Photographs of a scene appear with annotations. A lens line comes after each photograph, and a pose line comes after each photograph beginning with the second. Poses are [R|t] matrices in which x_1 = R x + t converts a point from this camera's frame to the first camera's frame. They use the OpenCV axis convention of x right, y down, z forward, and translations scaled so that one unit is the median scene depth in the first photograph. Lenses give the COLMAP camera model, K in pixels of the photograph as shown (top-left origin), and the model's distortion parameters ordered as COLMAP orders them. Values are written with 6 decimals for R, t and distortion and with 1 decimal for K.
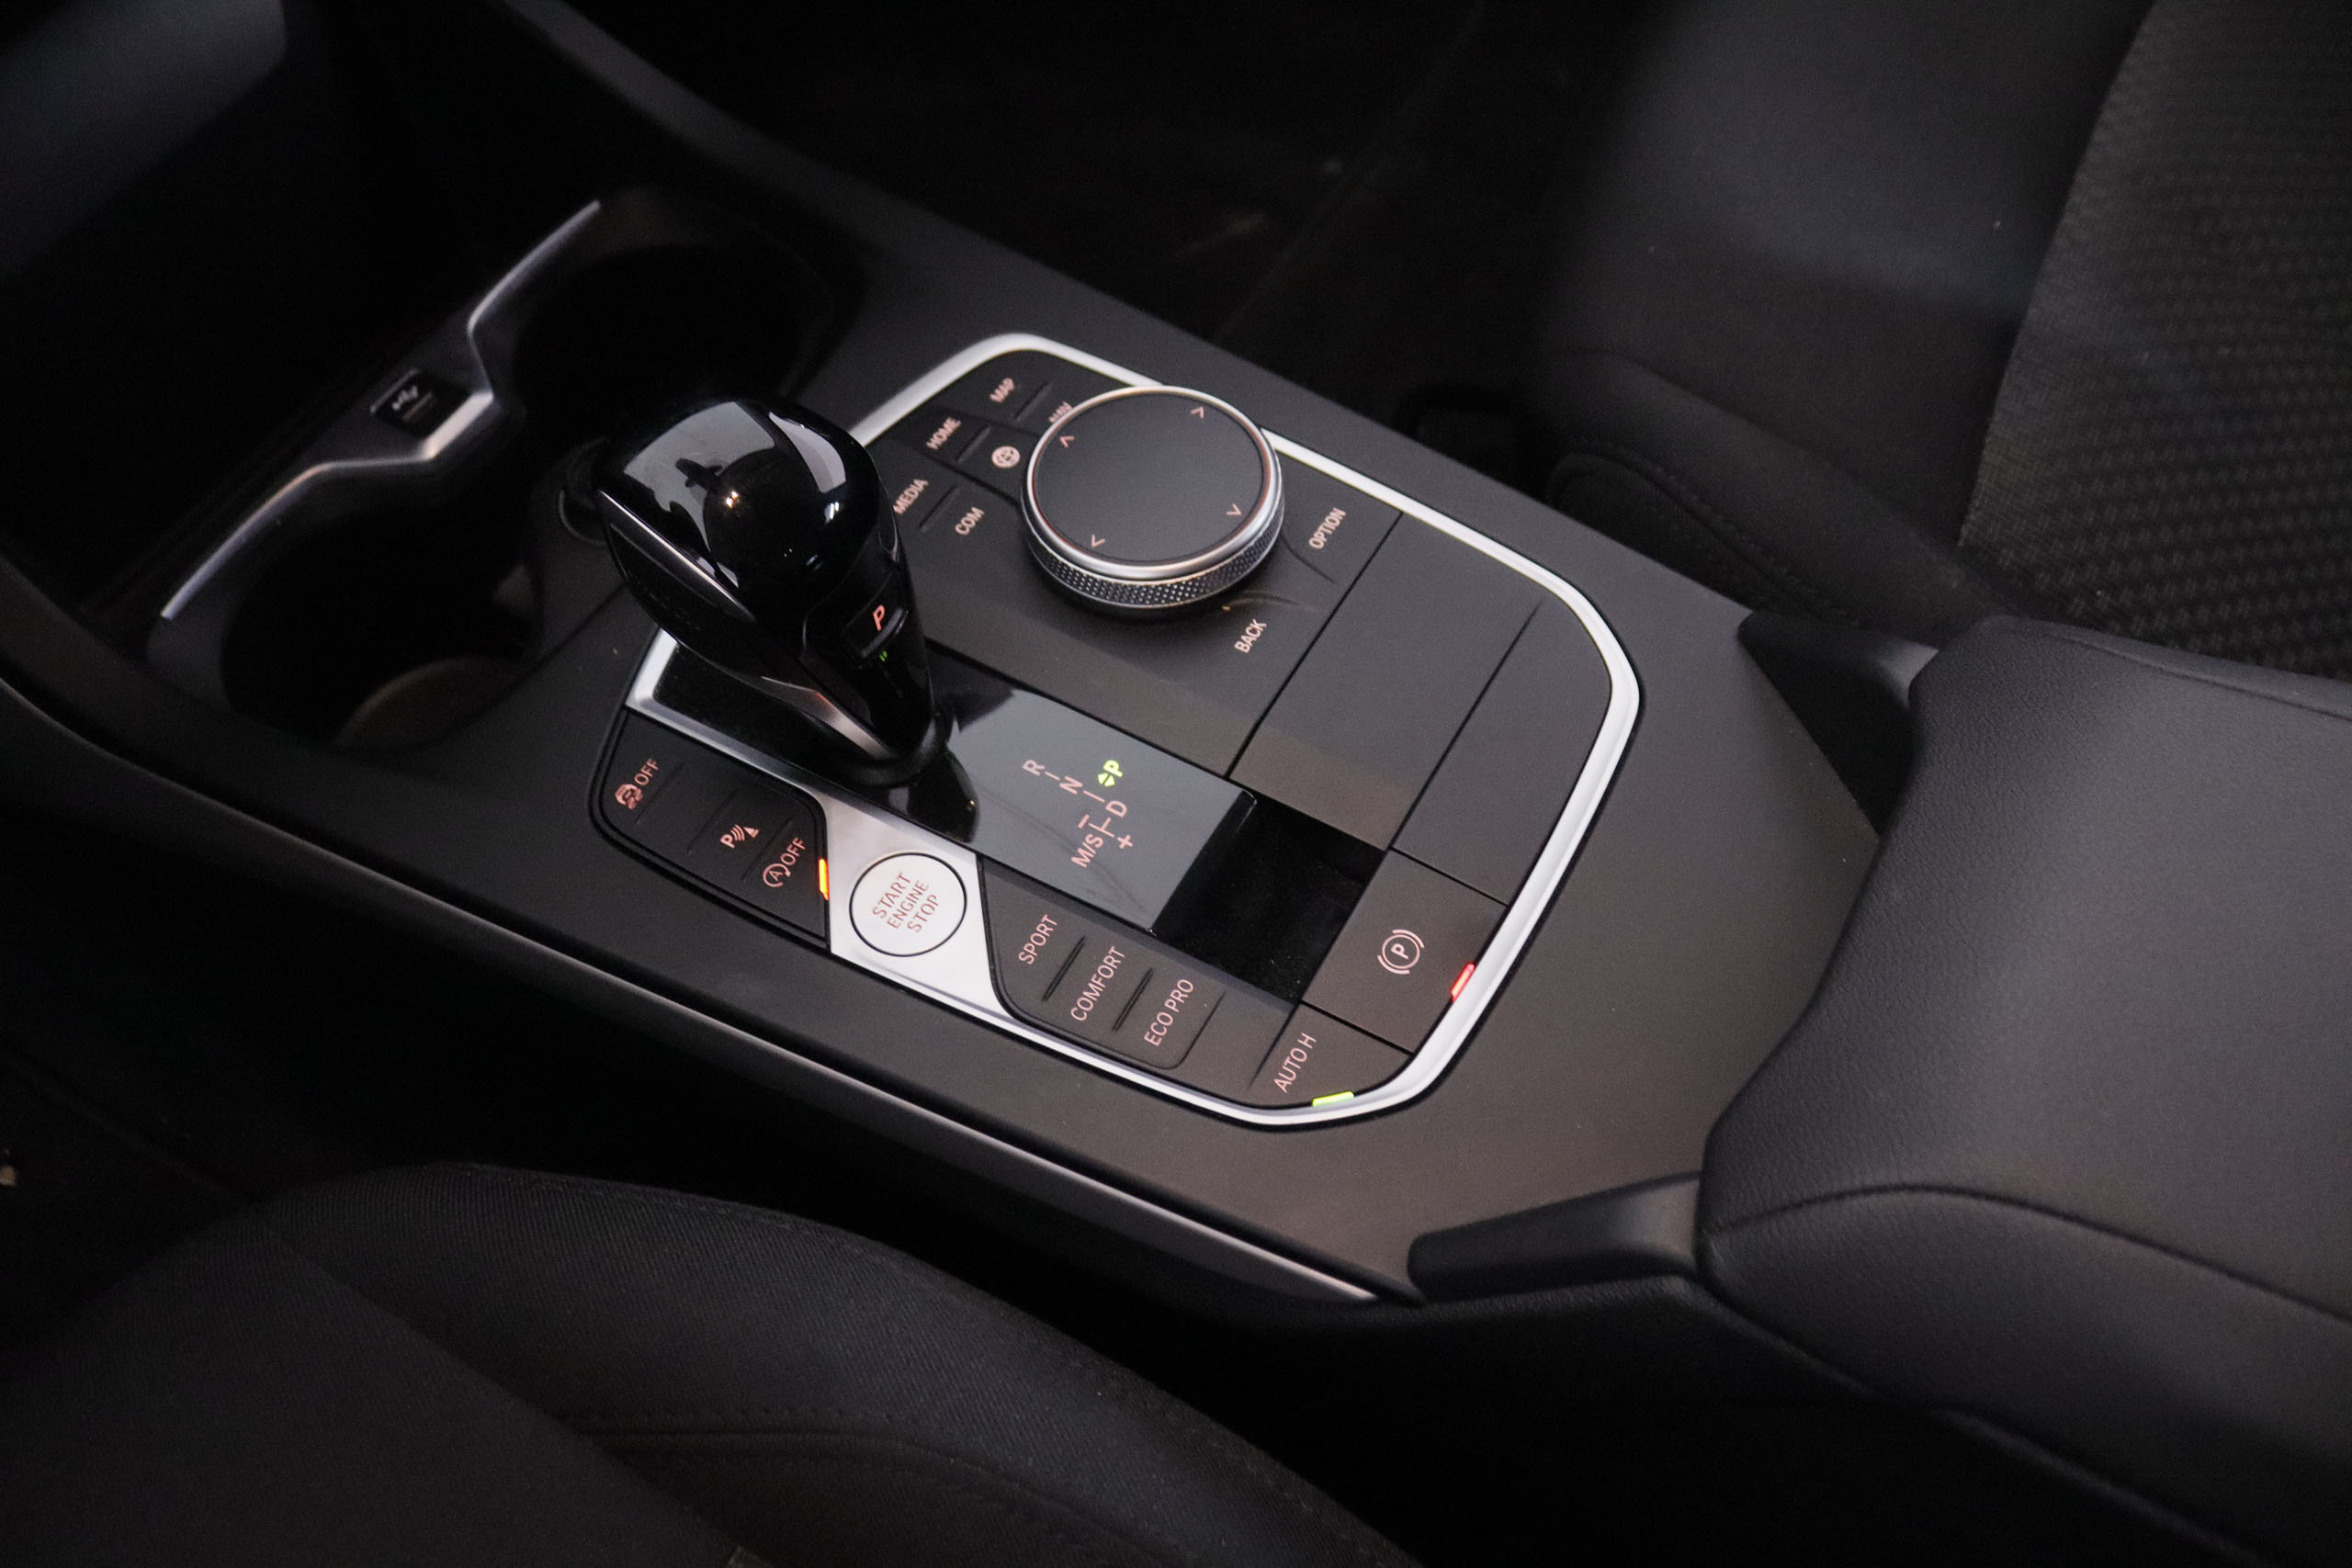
lens RADIAL K [[1877.1, 0, 1176.0], [0, 1877.1, 784.0], [0, 0, 1]] dist [-0.137683, 0.011151]
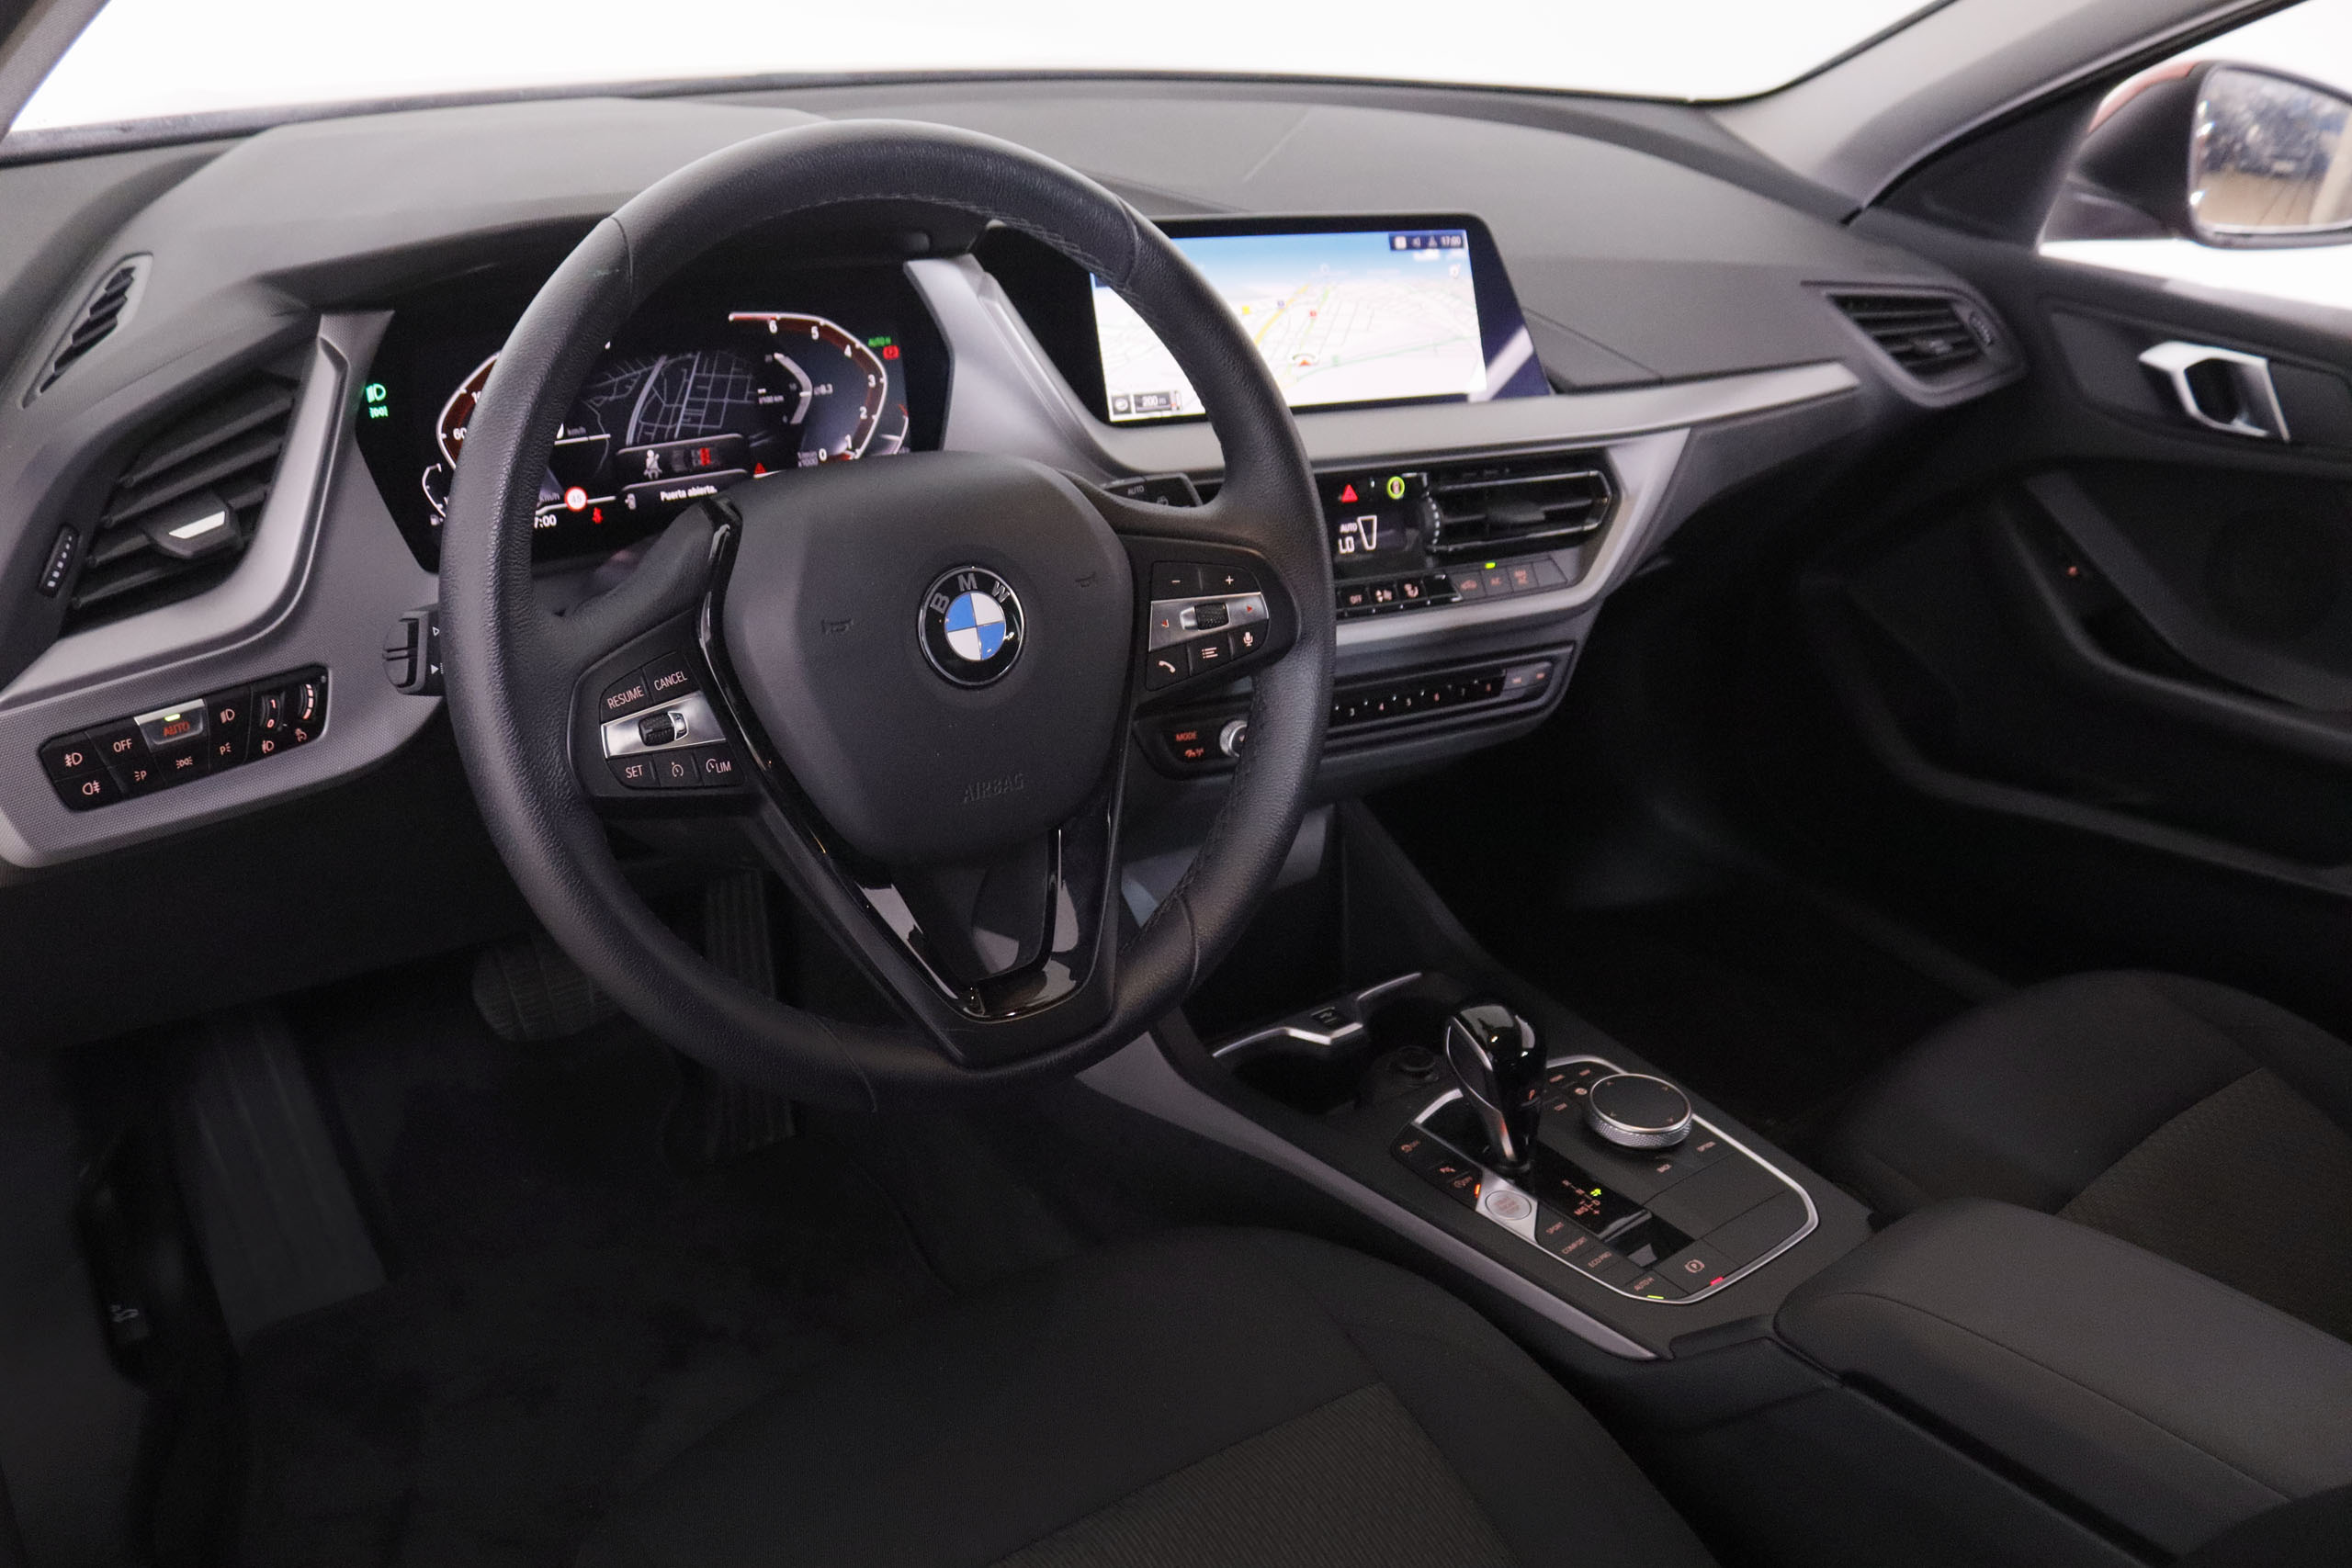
lens RADIAL K [[1877.1, 0, 1176.0], [0, 1877.1, 784.0], [0, 0, 1]] dist [-0.137683, 0.011151]
pose [[0.923258, 0.218265, -0.316157, 0.108516], [-0.354890, 0.799708, -0.484272, 0.950360], [0.147133, 0.559309, 0.815797, -1.392612]]
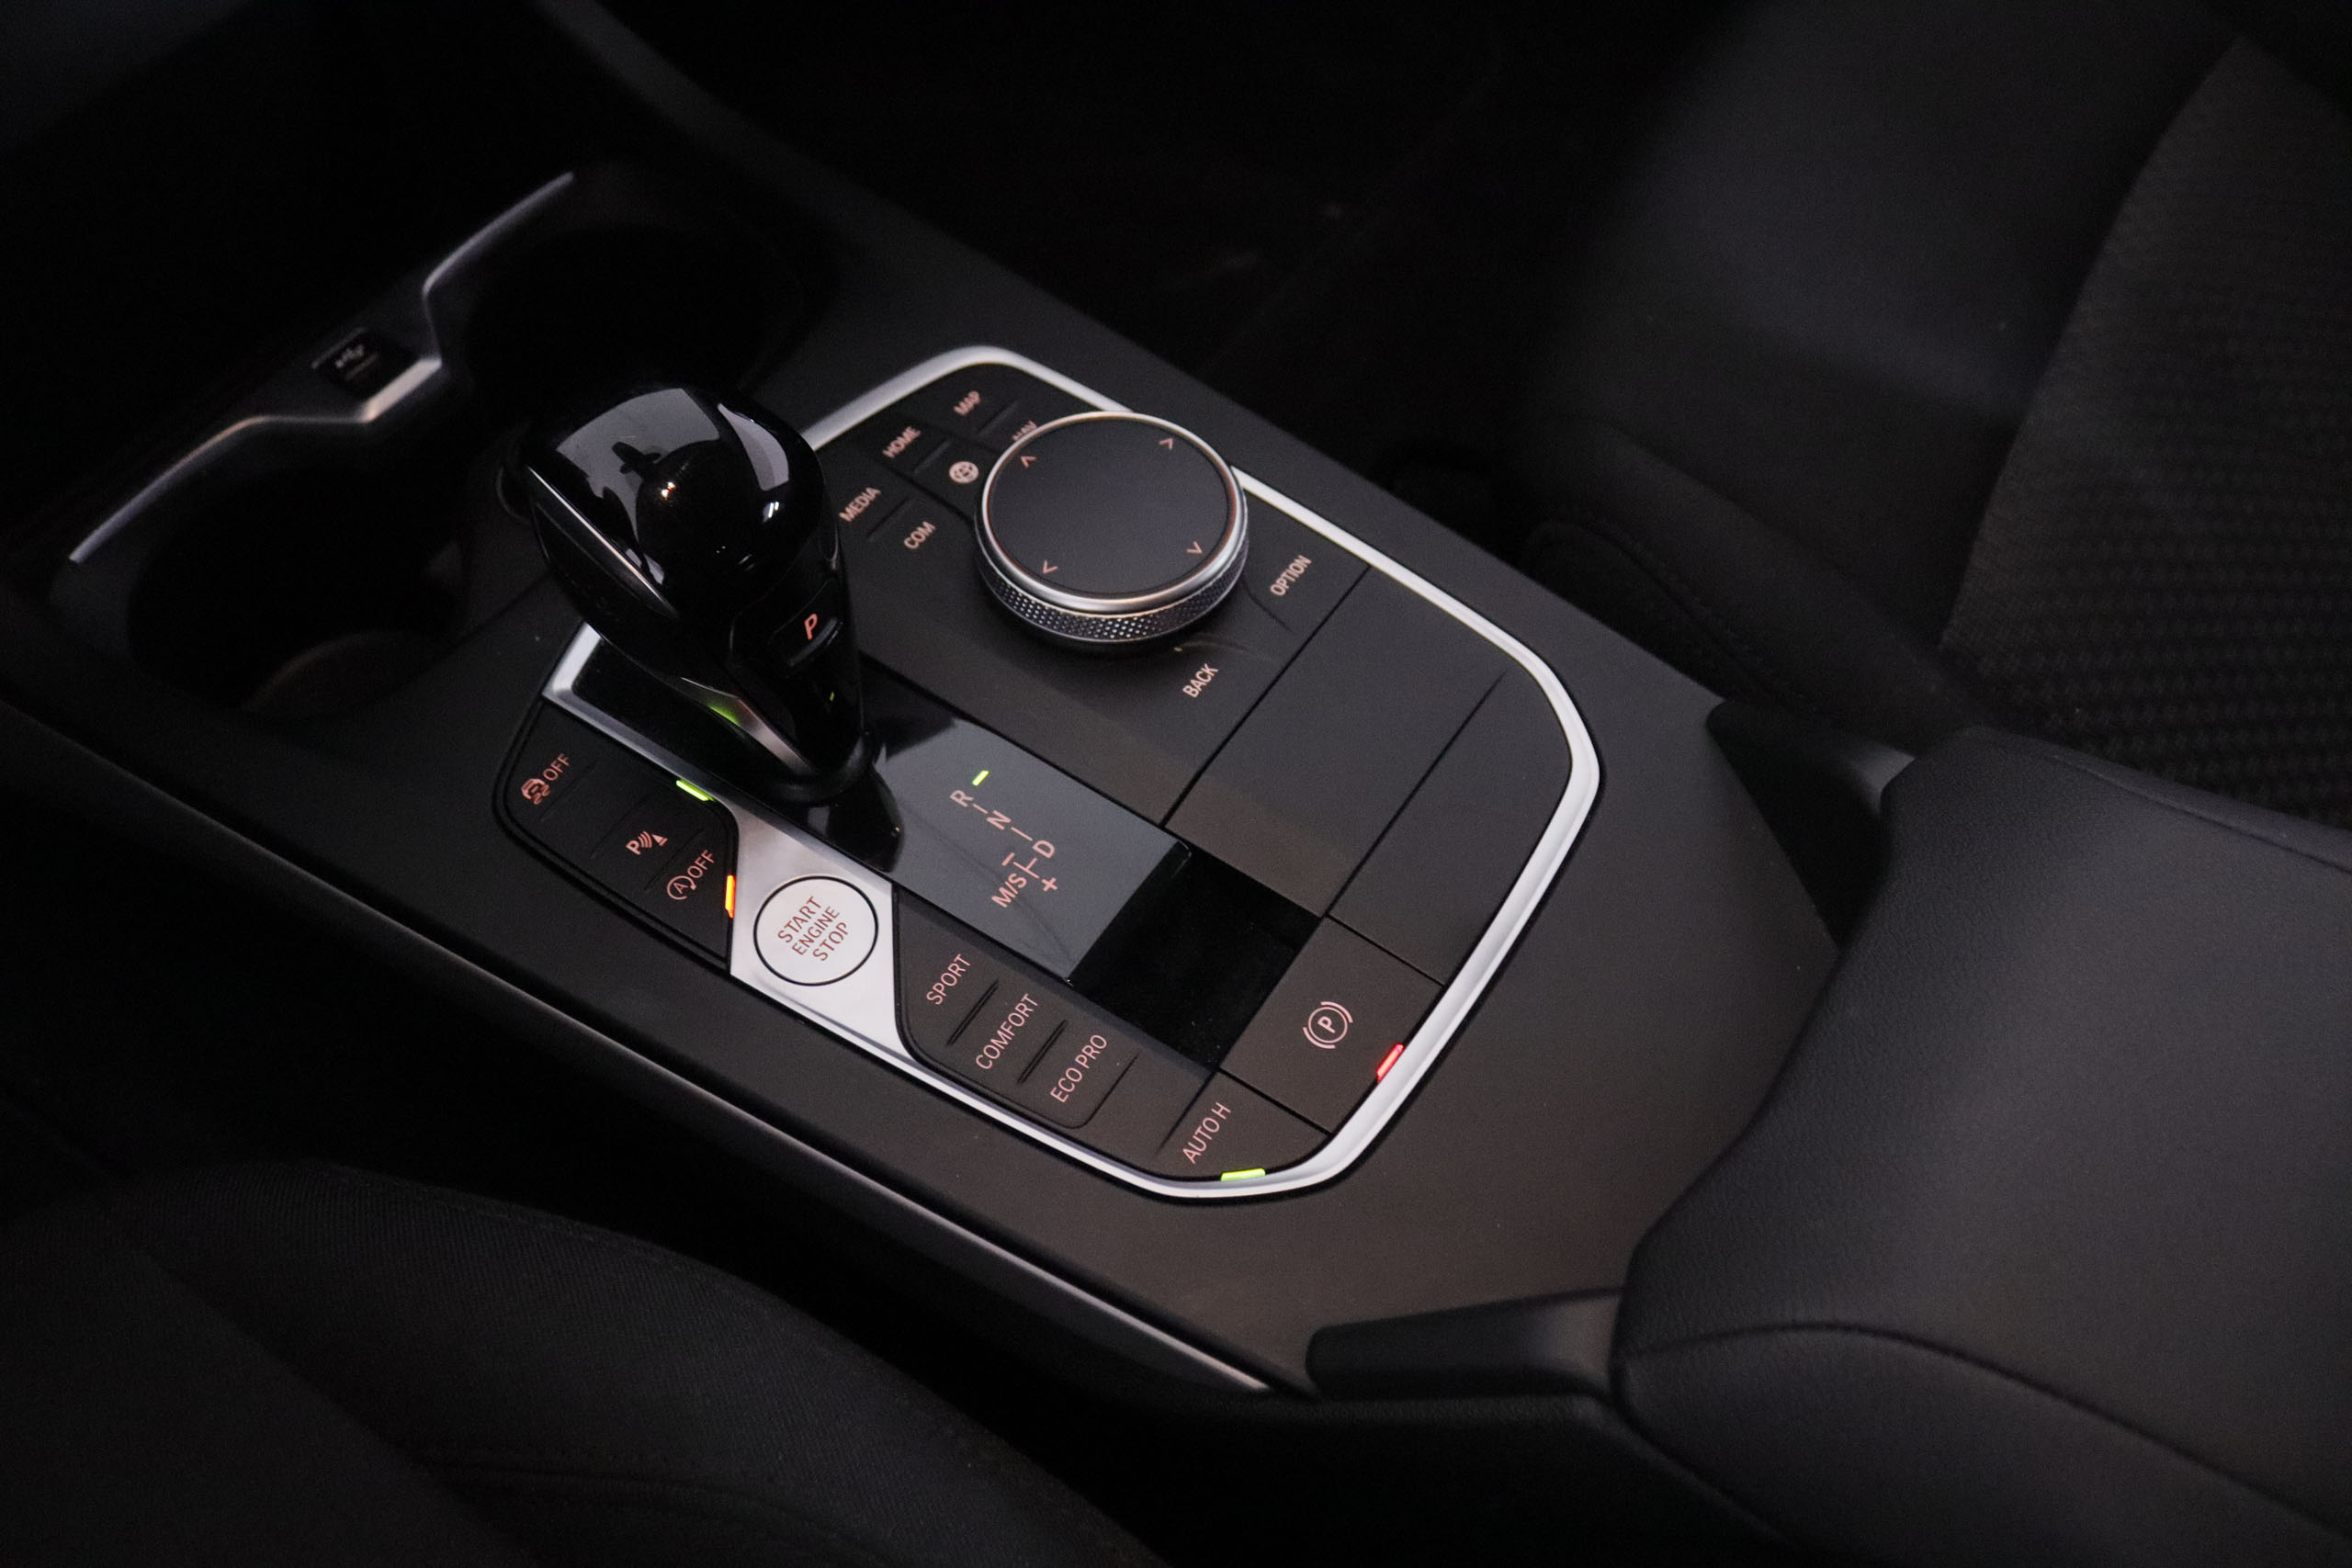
lens RADIAL K [[1877.1, 0, 1176.0], [0, 1877.1, 784.0], [0, 0, 1]] dist [-0.137683, 0.011151]
pose [[0.996021, 0.086157, 0.022774, 0.010409], [-0.085681, 0.996099, -0.021100, -0.005255], [-0.024504, 0.019065, 0.999518, 0.046414]]
